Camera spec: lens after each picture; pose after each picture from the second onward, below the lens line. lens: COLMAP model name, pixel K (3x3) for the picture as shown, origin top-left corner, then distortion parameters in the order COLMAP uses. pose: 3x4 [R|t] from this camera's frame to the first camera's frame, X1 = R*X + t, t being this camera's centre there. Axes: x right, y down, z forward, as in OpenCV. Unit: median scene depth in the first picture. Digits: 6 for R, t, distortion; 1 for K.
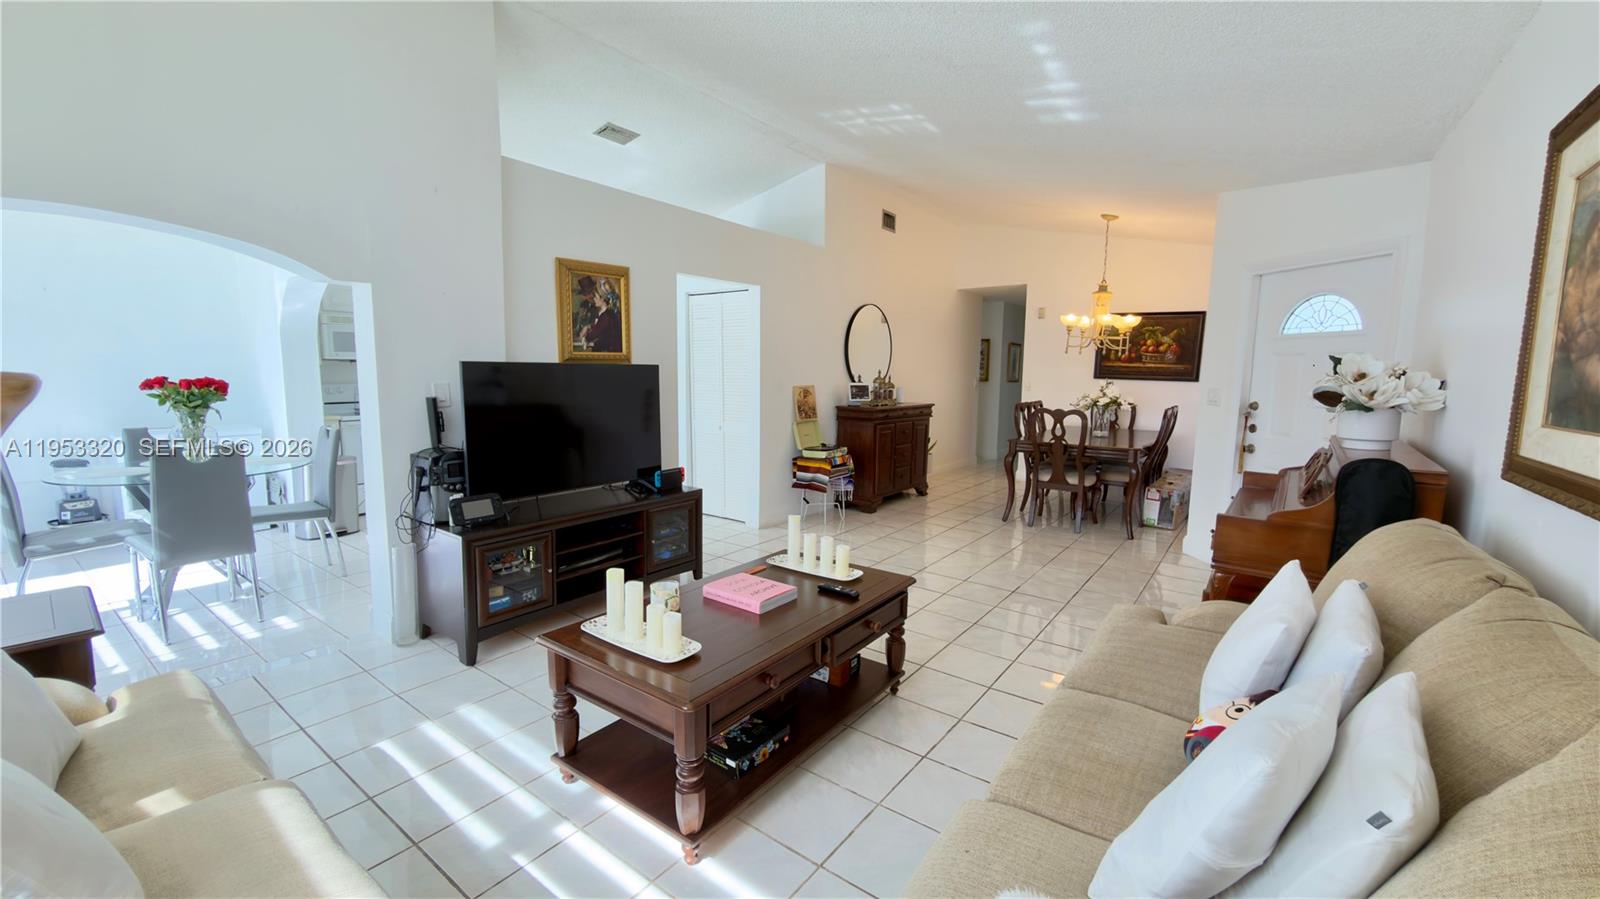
lens RADIAL K [[638.3, 0, 801.9], [0, 638.3, 444.8], [0, 0, 1]] dist [-0.001421, -0.000017]
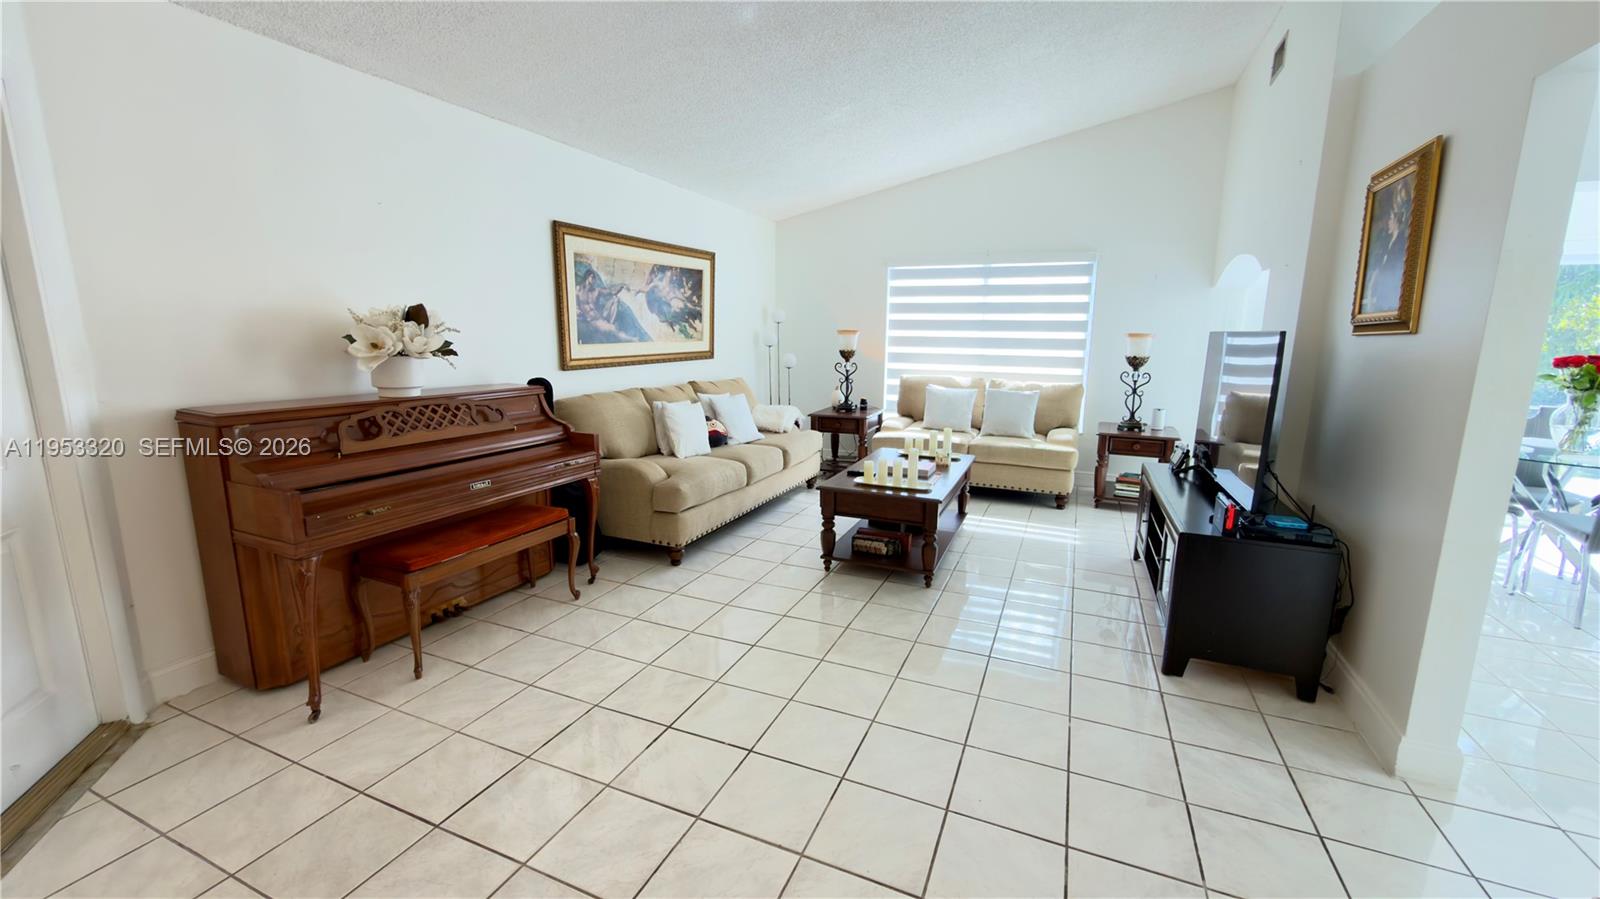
lens RADIAL K [[638.3, 0, 801.9], [0, 638.3, 444.8], [0, 0, 1]] dist [-0.001421, -0.000017]
pose [[-0.973217, 0.016340, -0.229306, 0.343811], [-0.051283, 0.956904, 0.285840, -0.172185], [0.224094, 0.289943, -0.930438, 1.490057]]
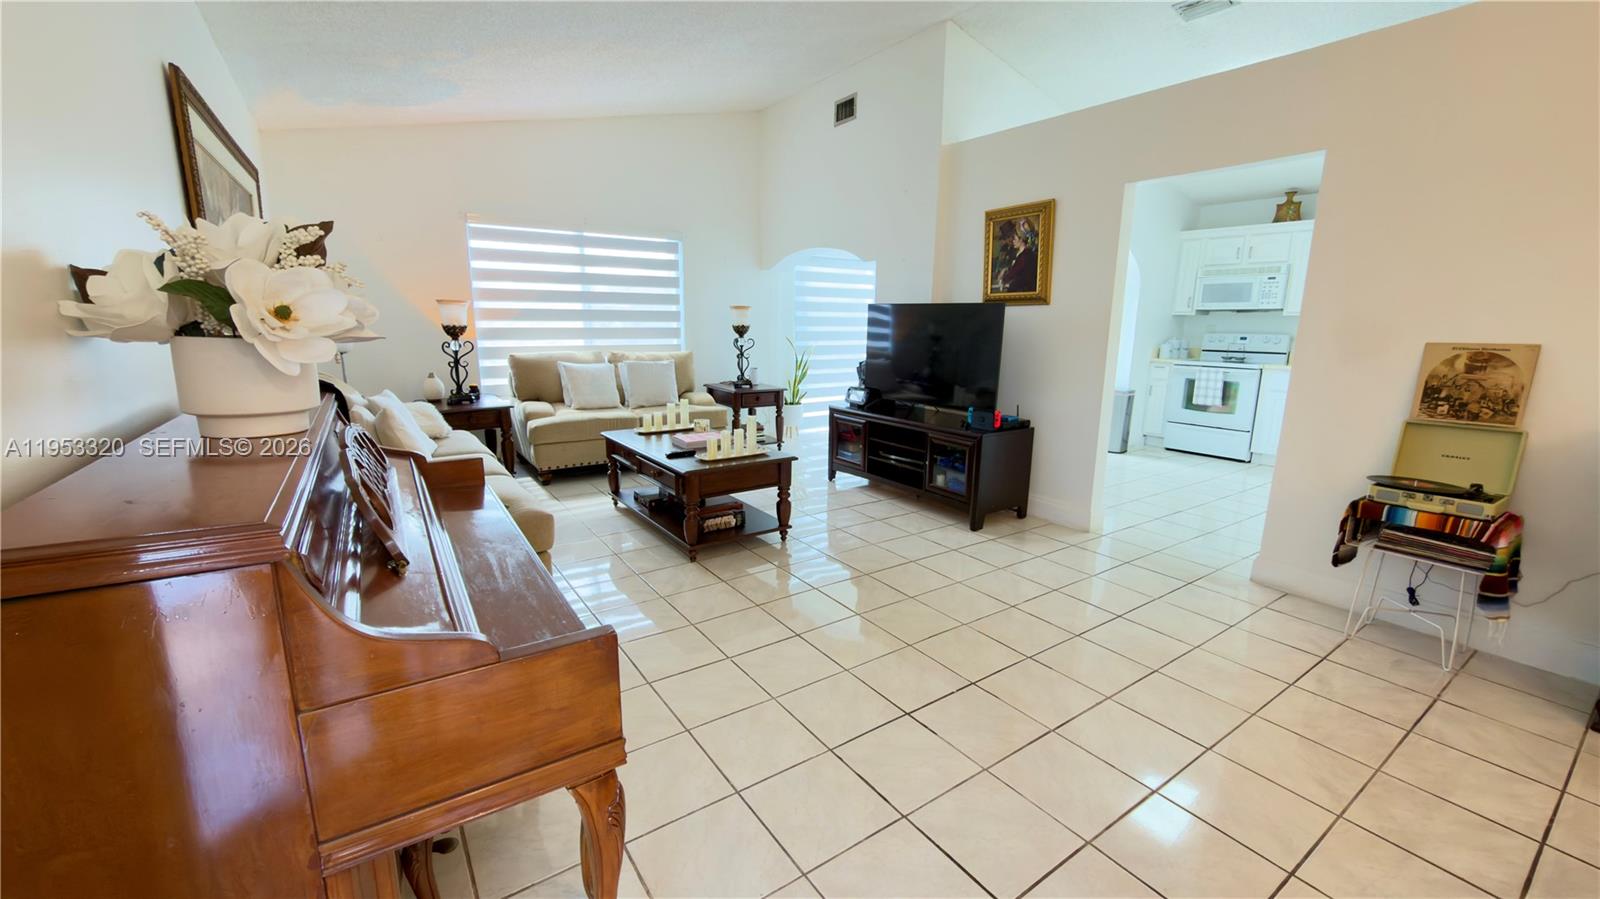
lens RADIAL K [[638.3, 0, 801.9], [0, 638.3, 444.8], [0, 0, 1]] dist [-0.001421, -0.000017]
pose [[-0.327138, 0.171830, -0.929223, 0.822444], [-0.127606, 0.966290, 0.223609, -0.094474], [0.936321, 0.191725, -0.294184, 1.043586]]
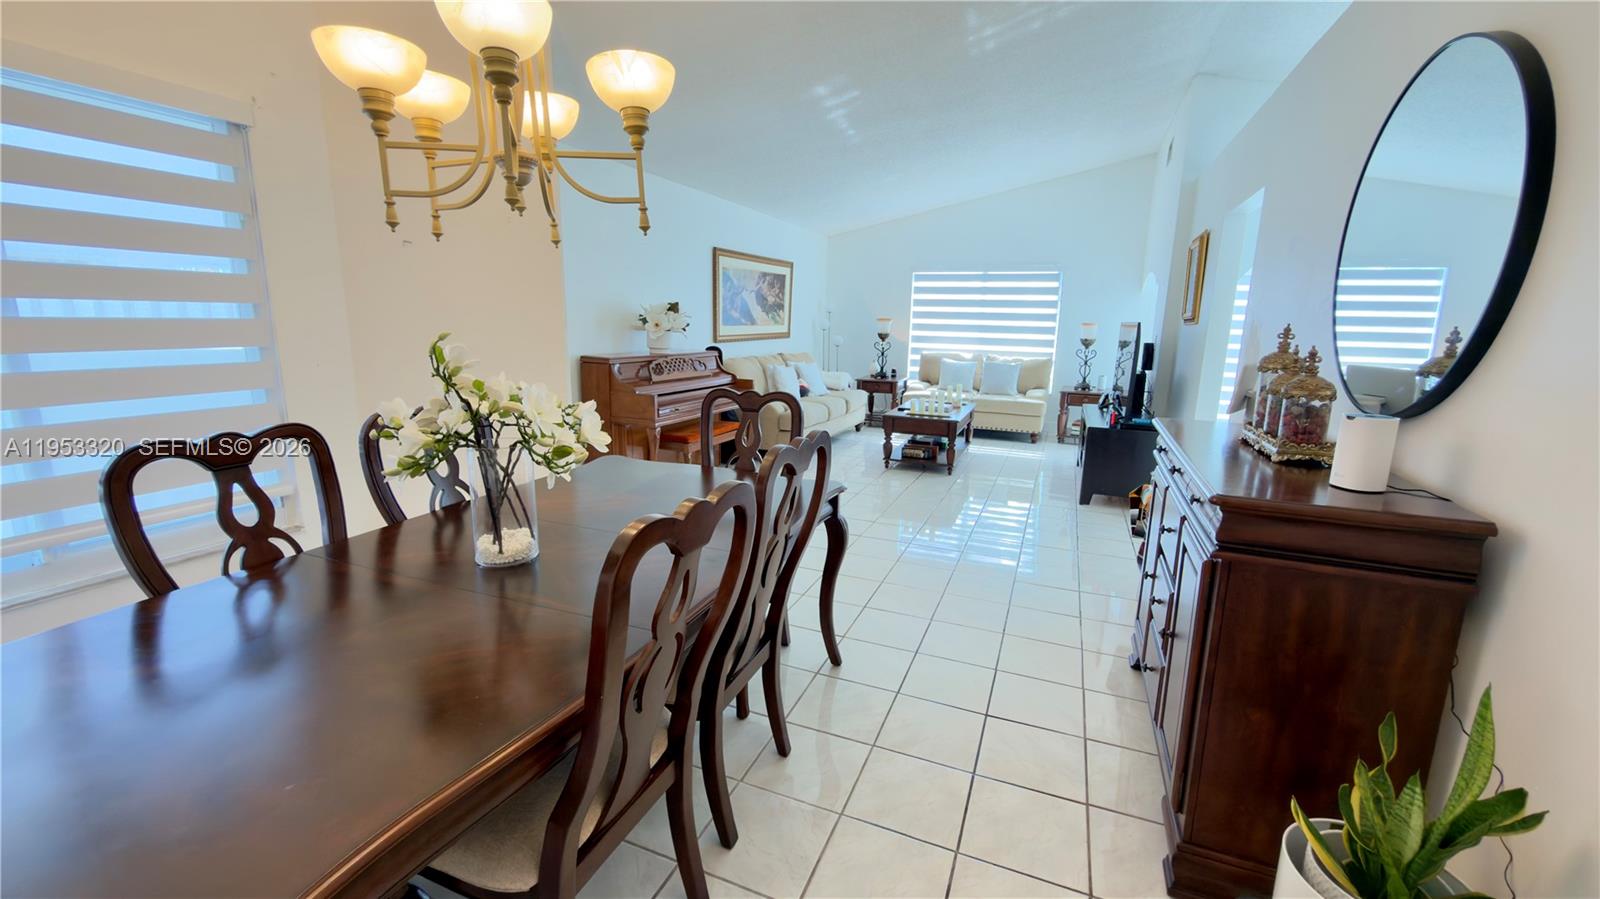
lens RADIAL K [[638.3, 0, 801.9], [0, 638.3, 444.8], [0, 0, 1]] dist [-0.001421, -0.000017]
pose [[-0.969668, 0.013377, -0.244058, 0.658161], [-0.063161, 0.950876, 0.303062, -0.227601], [0.236123, 0.309284, -0.921189, 2.008147]]
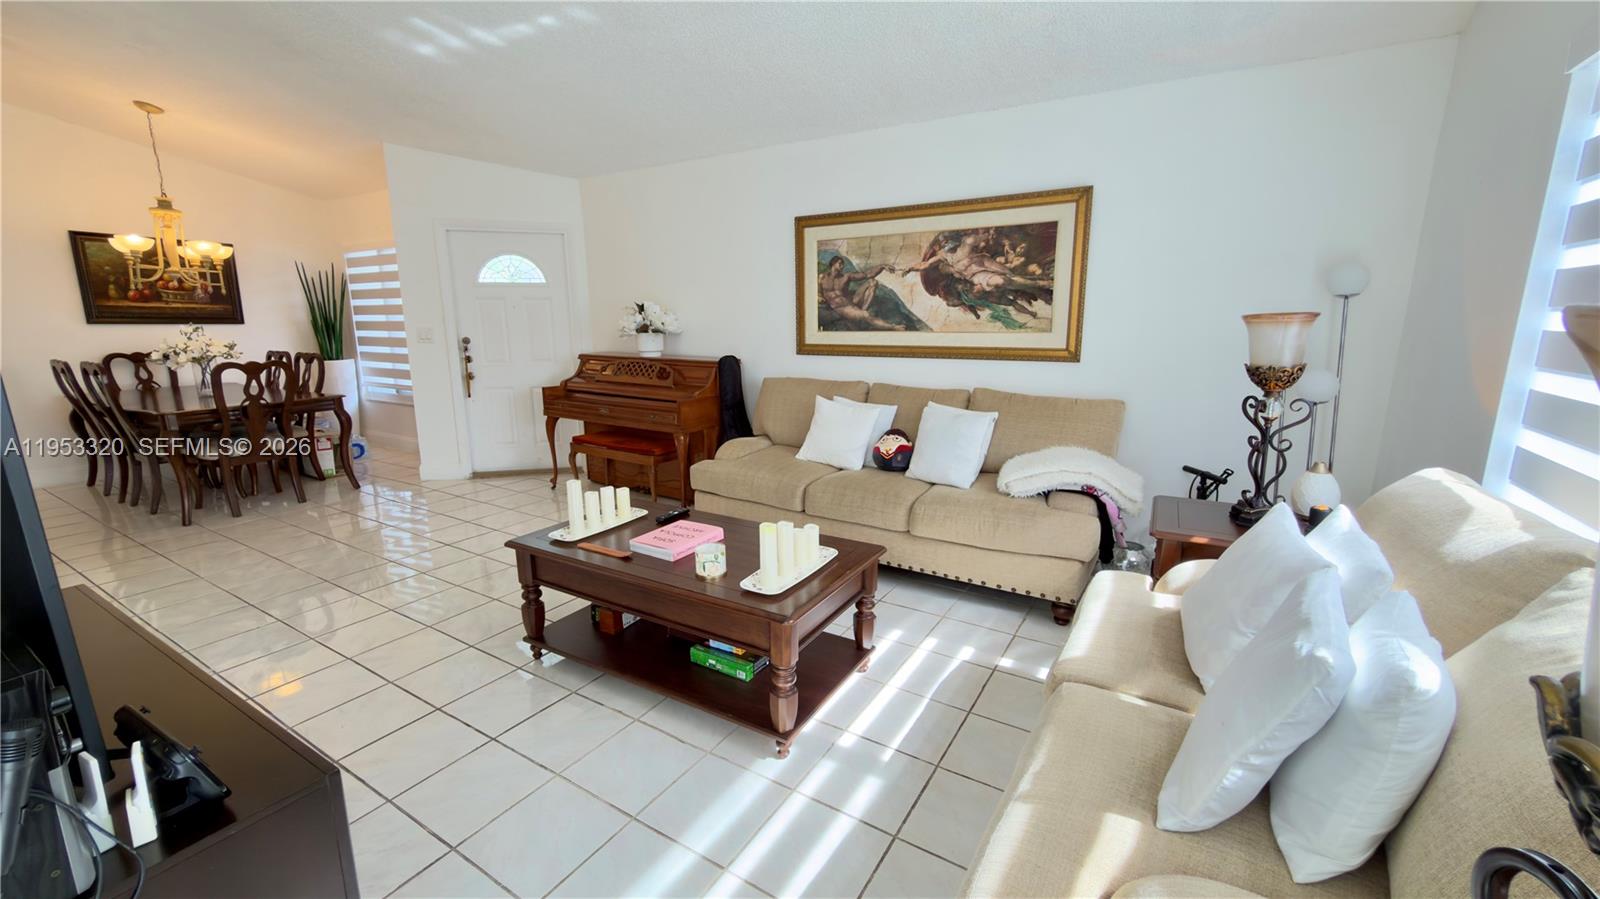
lens RADIAL K [[638.3, 0, 801.9], [0, 638.3, 444.8], [0, 0, 1]] dist [-0.001421, -0.000017]
pose [[-0.087310, -0.212344, 0.973287, -0.635257], [0.118388, 0.967882, 0.221785, -0.069266], [-0.989121, 0.134589, -0.059367, 0.512581]]
